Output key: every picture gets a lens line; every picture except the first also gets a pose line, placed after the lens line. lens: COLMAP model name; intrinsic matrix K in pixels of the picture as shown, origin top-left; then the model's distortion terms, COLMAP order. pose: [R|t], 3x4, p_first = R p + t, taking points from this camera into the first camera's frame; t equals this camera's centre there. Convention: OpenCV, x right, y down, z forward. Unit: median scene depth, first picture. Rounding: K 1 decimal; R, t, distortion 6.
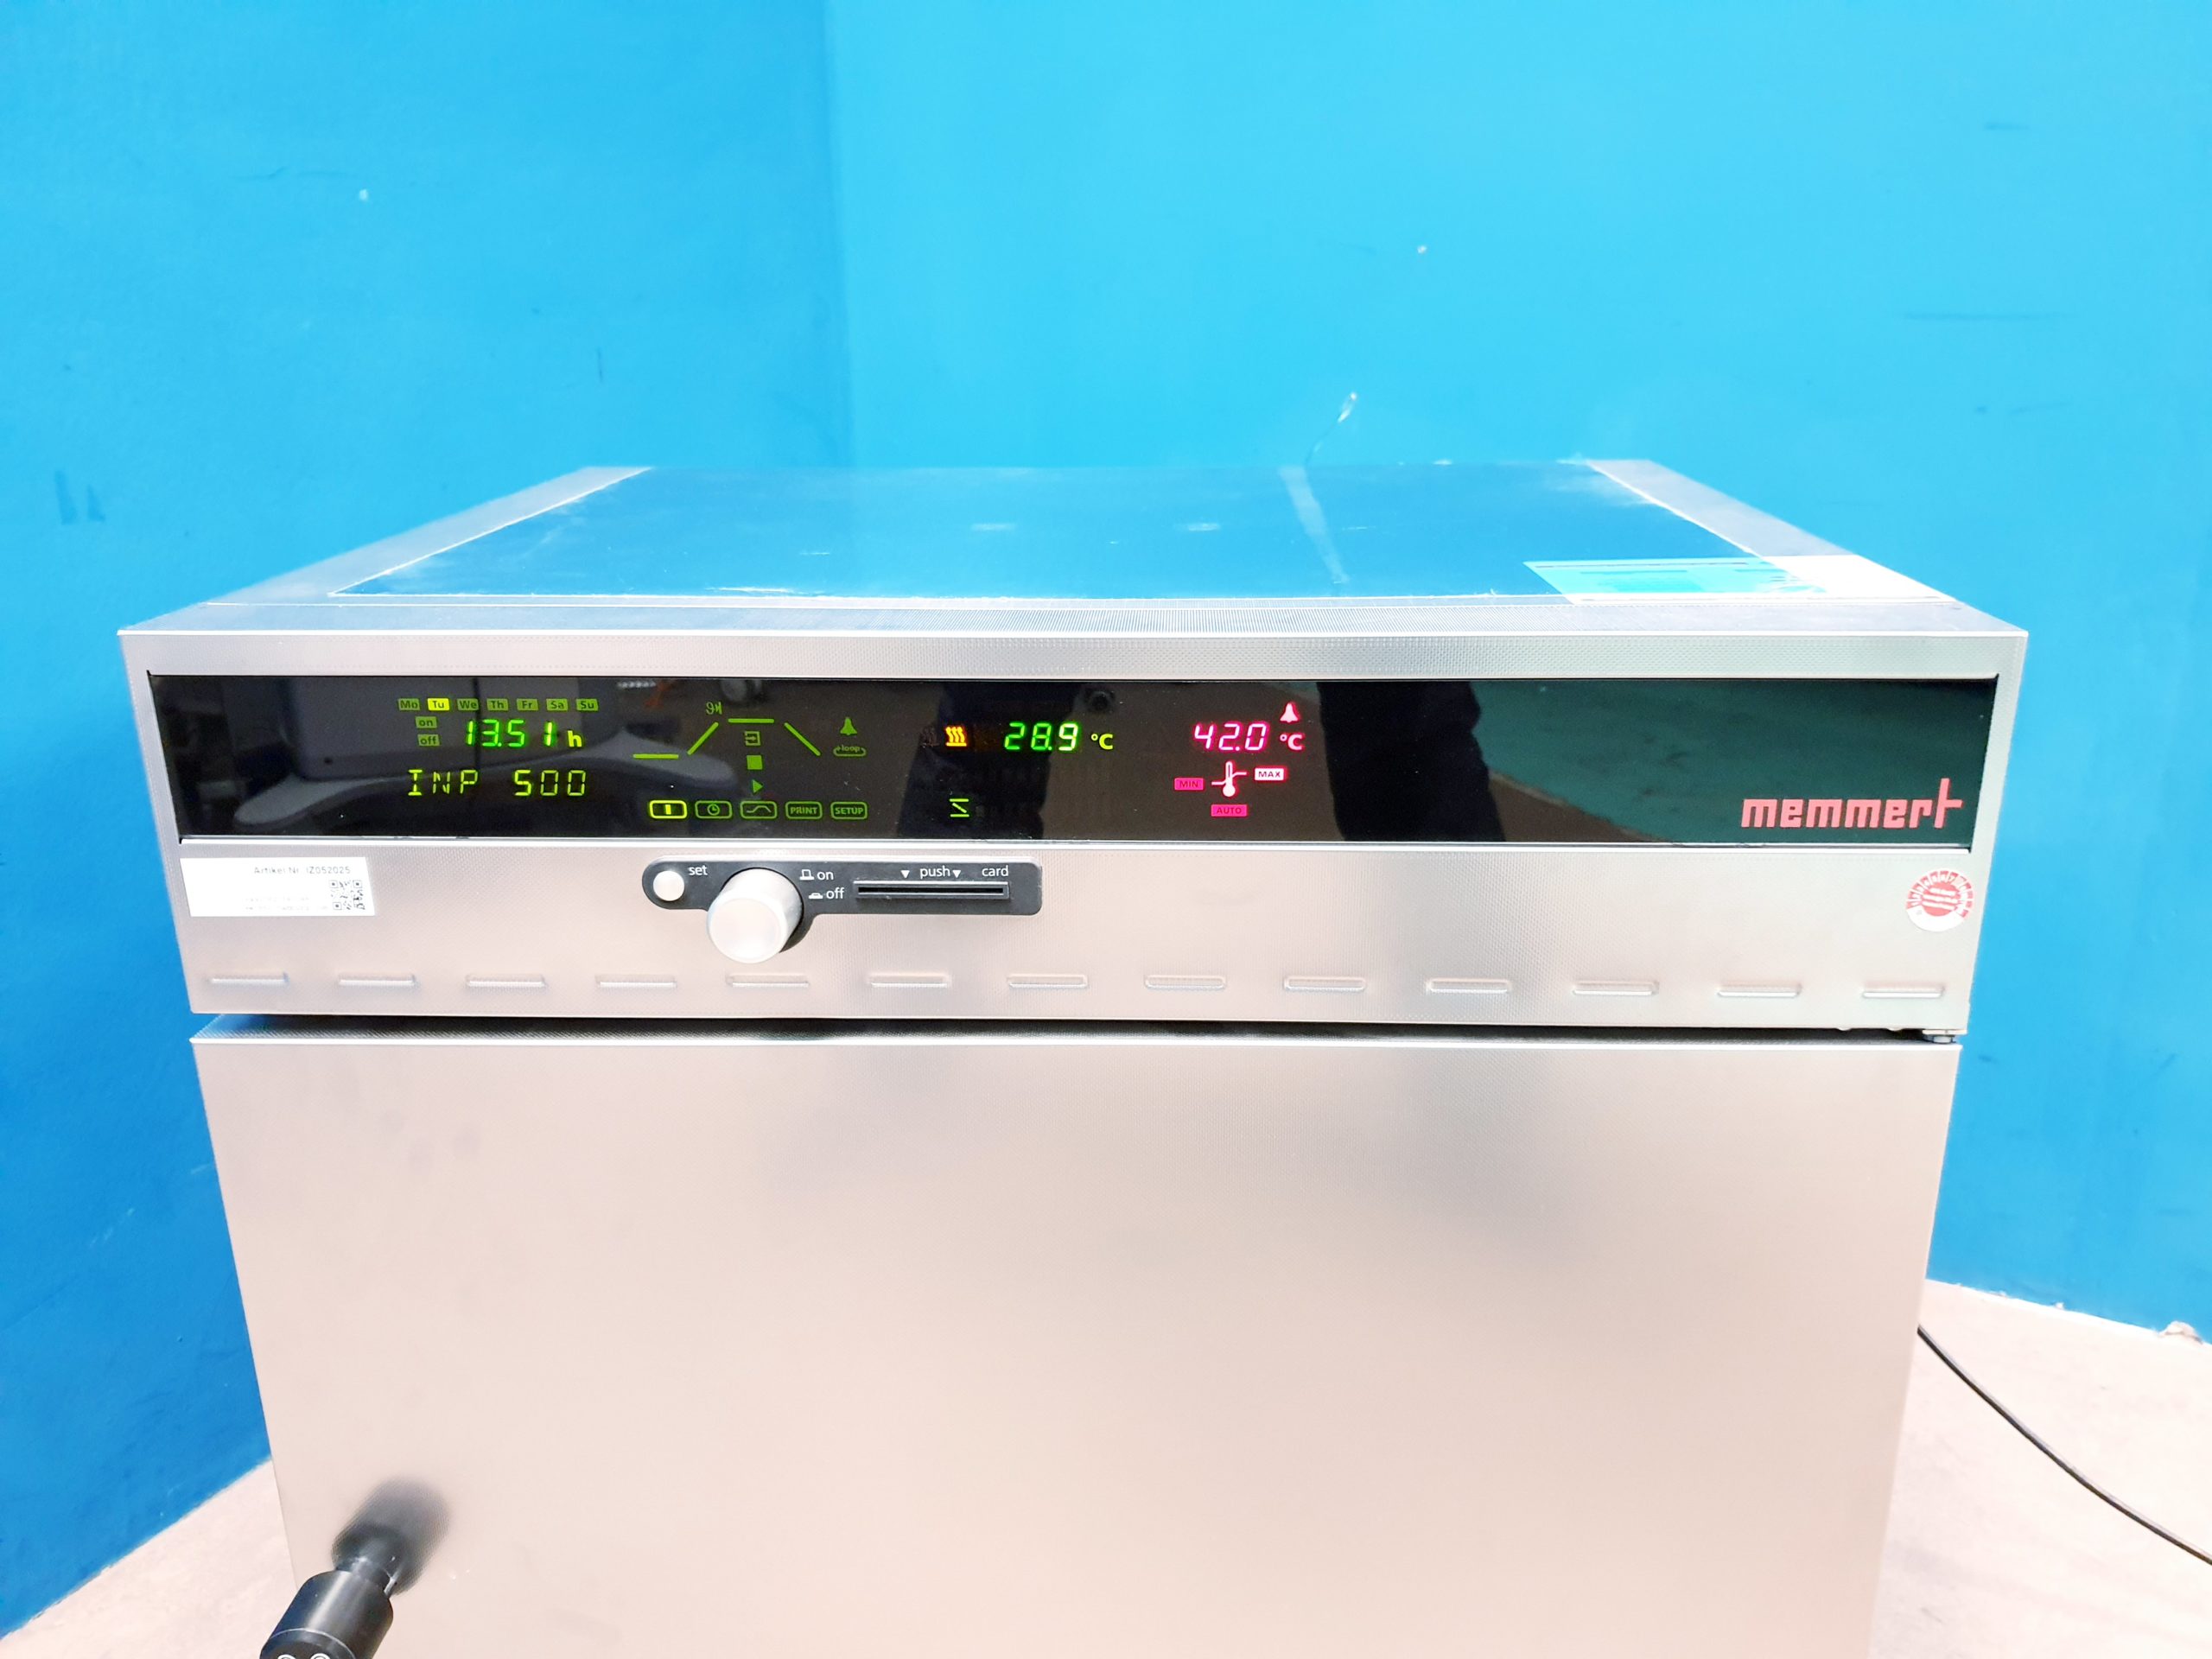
lens RADIAL K [[1719.1, 0, 1118.2], [0, 1719.1, 854.2], [0, 0, 1]] dist [-0.001411, 0.010101]
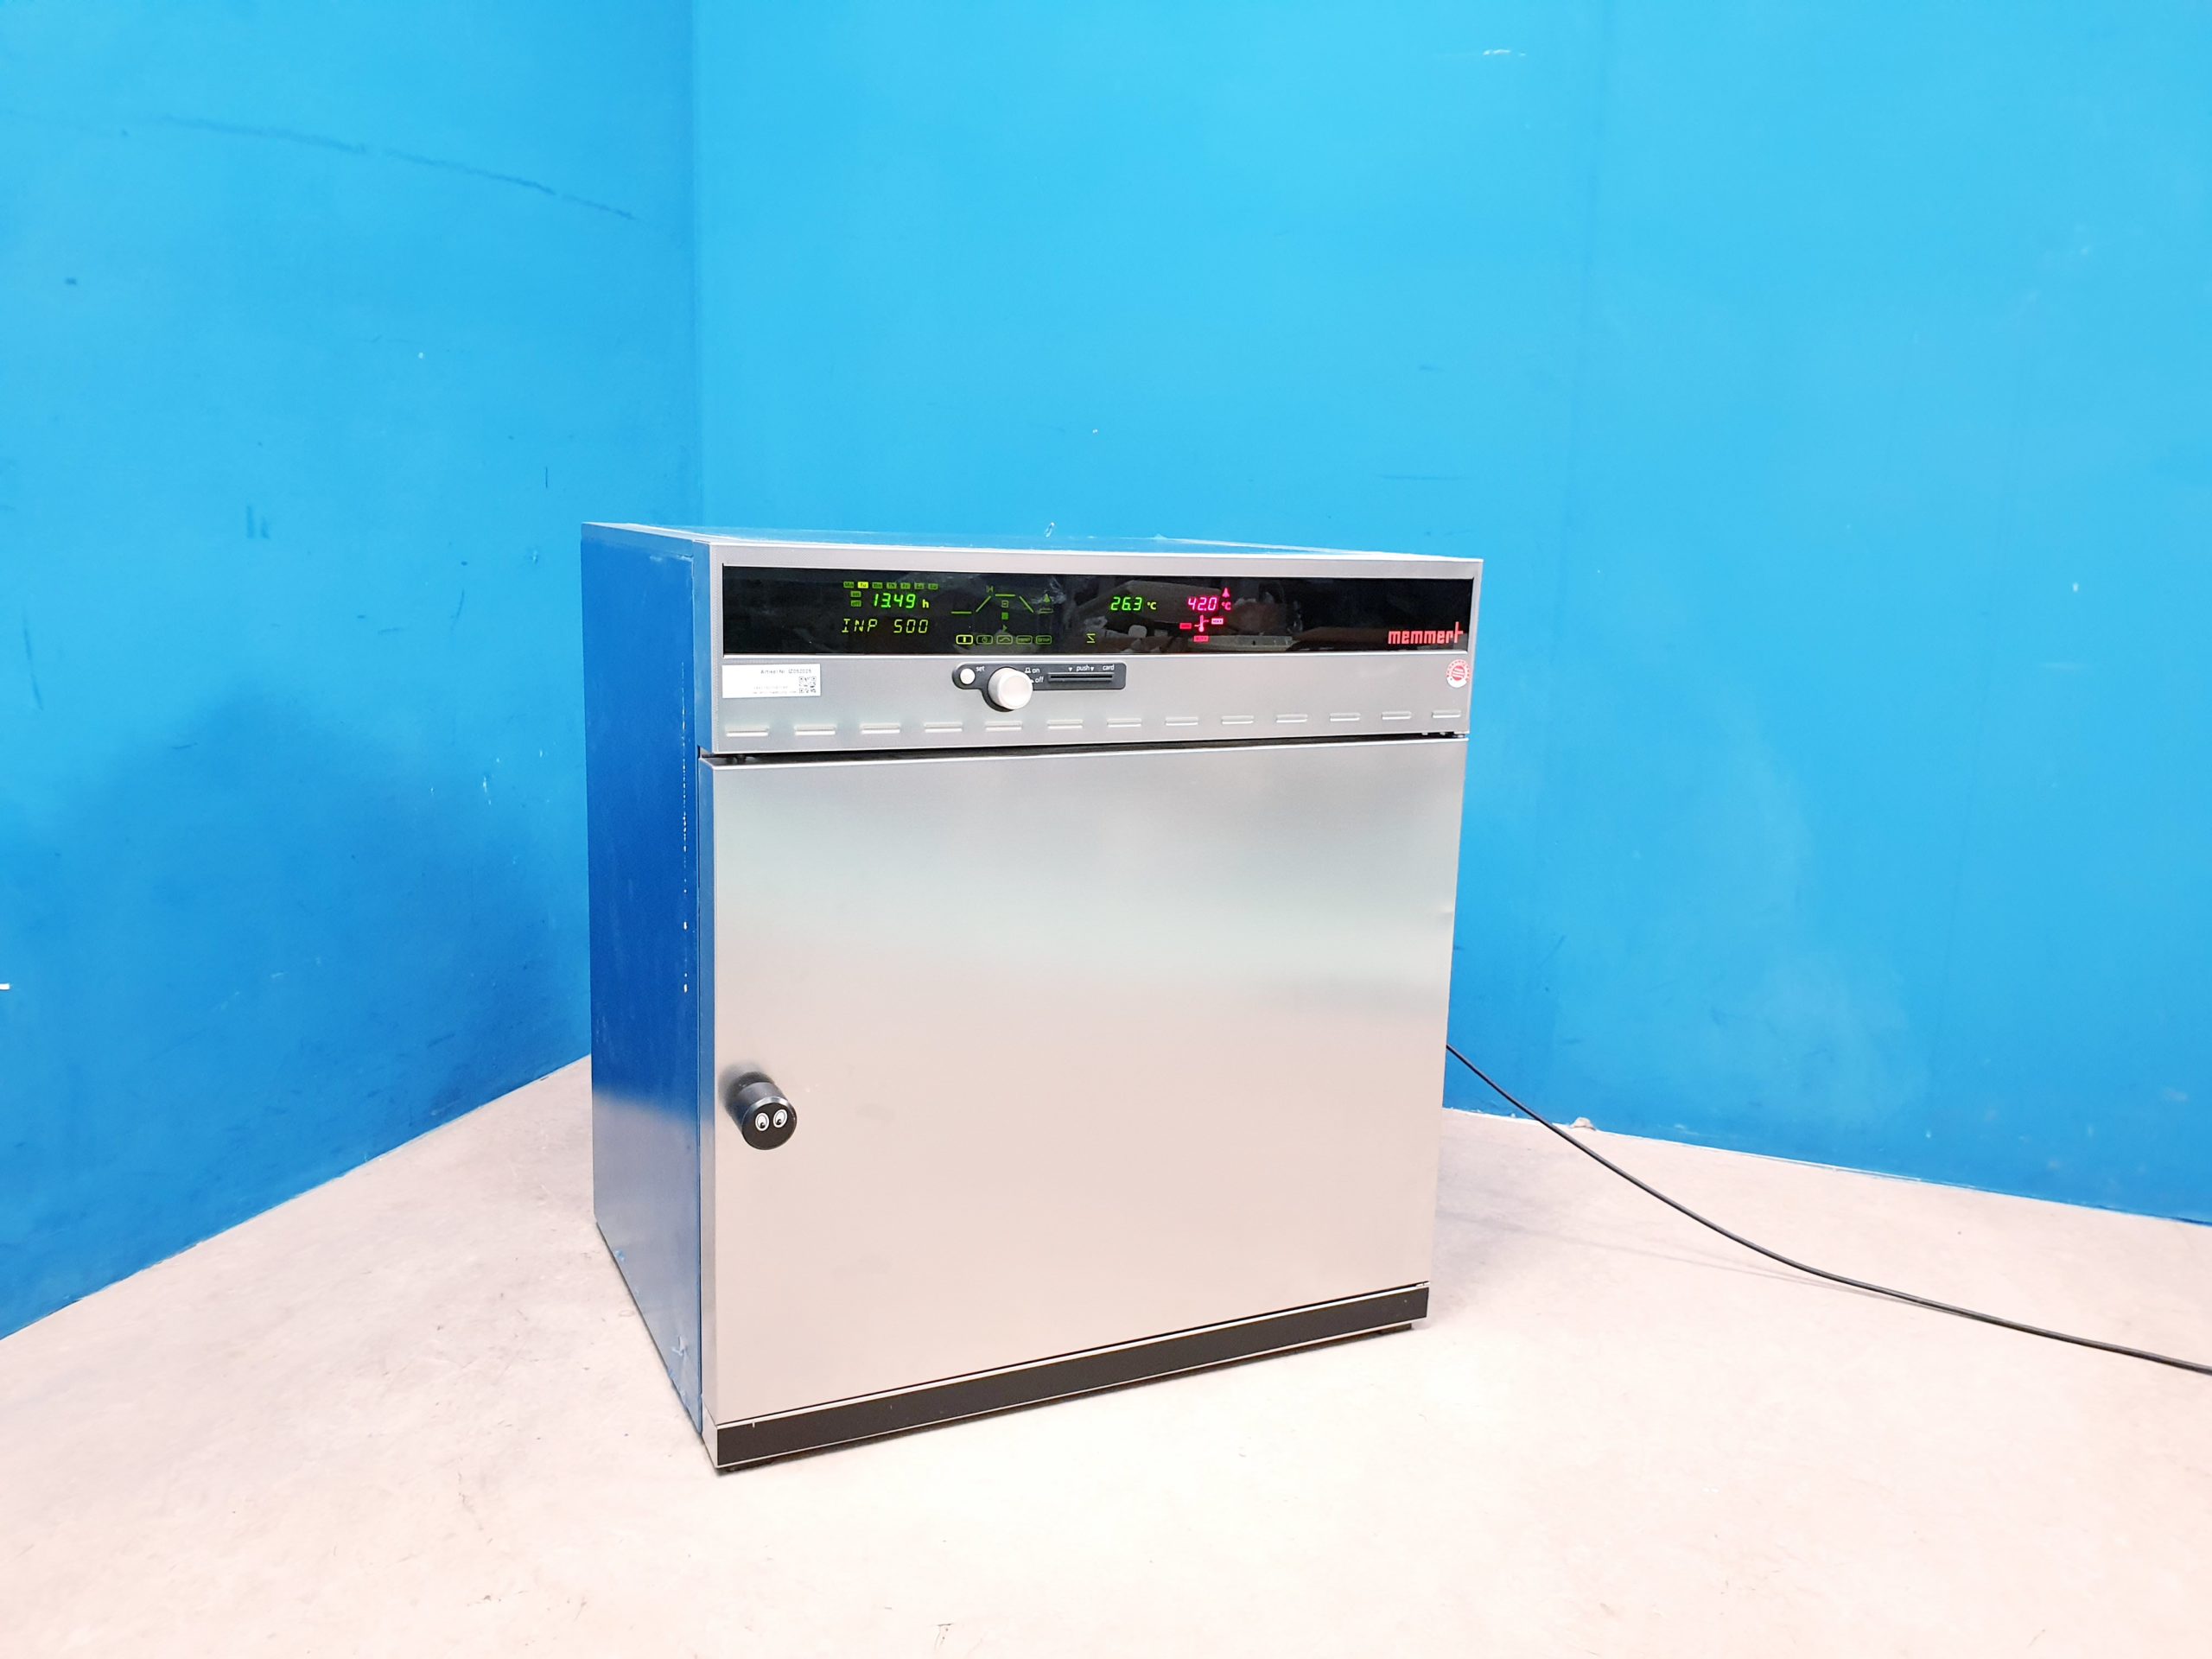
lens RADIAL K [[1719.1, 0, 1086.7], [0, 1719.1, 823.6], [0, 0, 1]] dist [-0.001411, 0.010101]
pose [[0.886475, -0.048868, 0.460189, -1.094148], [0.110911, 0.987863, -0.108748, 0.434015], [-0.449290, 0.147443, 0.881135, -0.852181]]
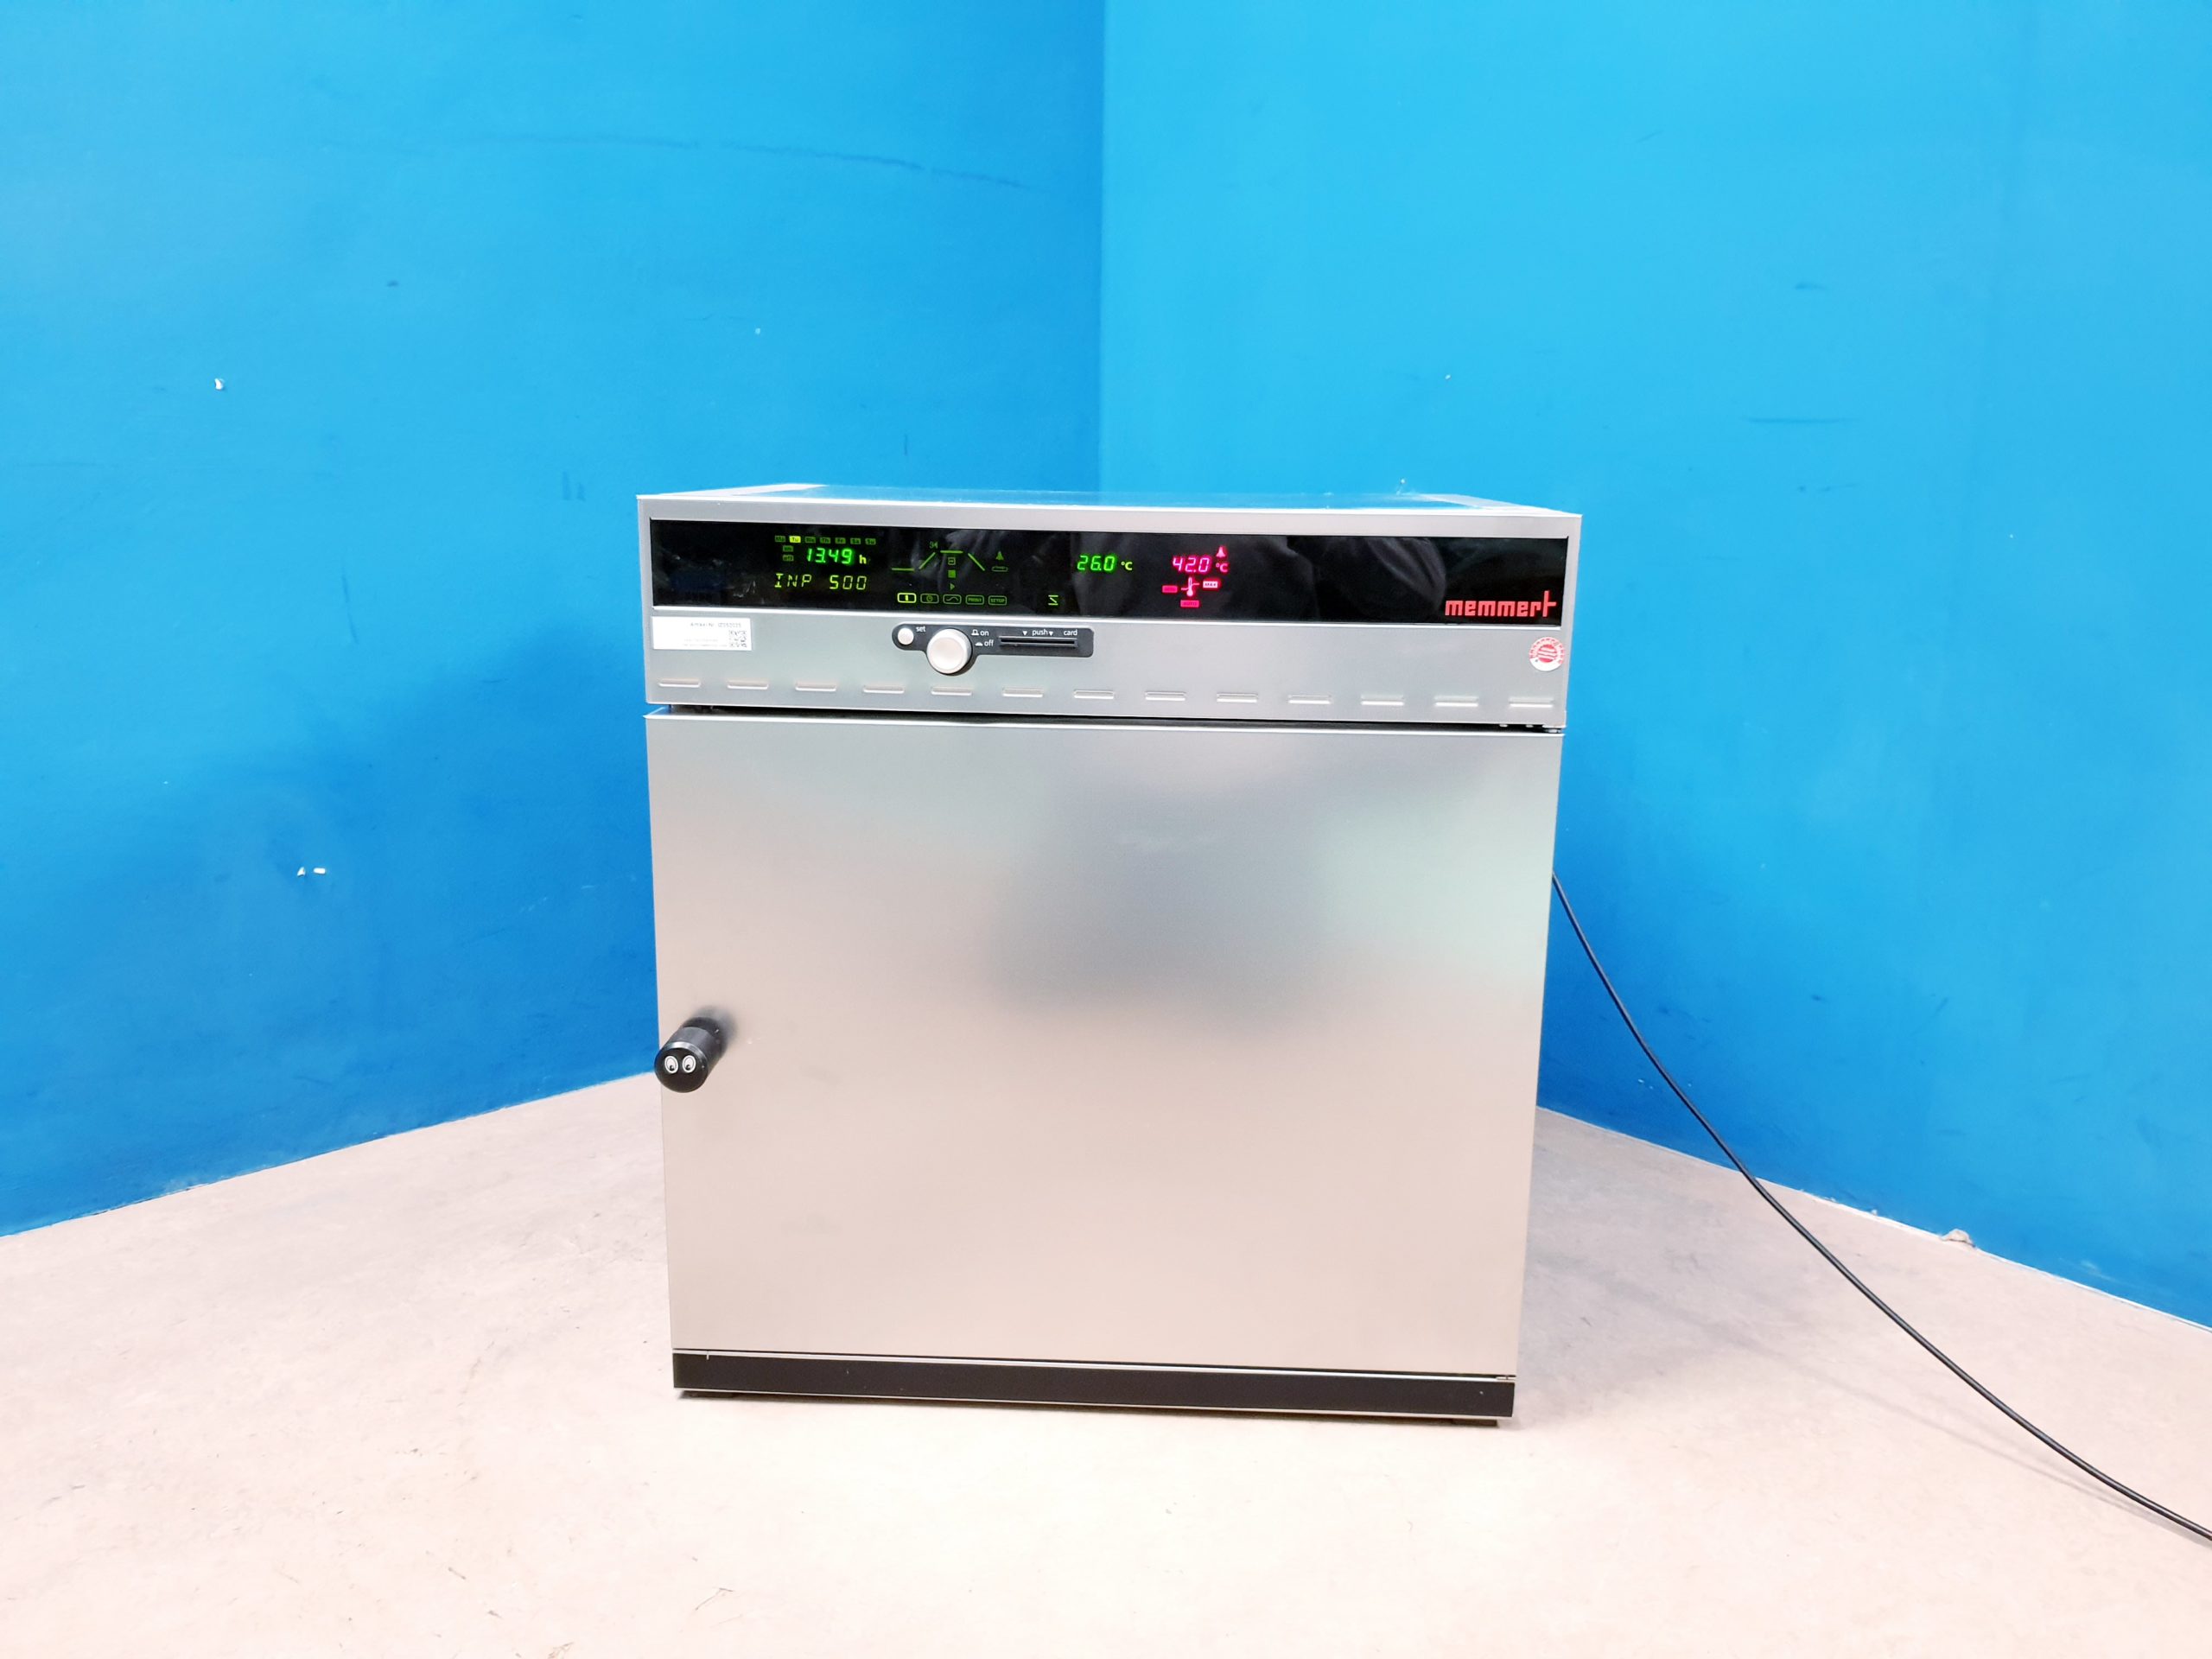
lens RADIAL K [[1719.1, 0, 1093.7], [0, 1719.1, 838.2], [0, 0, 1]] dist [-0.001411, 0.010101]
pose [[0.999728, 0.023090, 0.003186, -0.046545], [-0.022619, 0.994046, -0.106587, 0.456237], [-0.005628, 0.106486, 0.994298, -0.939476]]
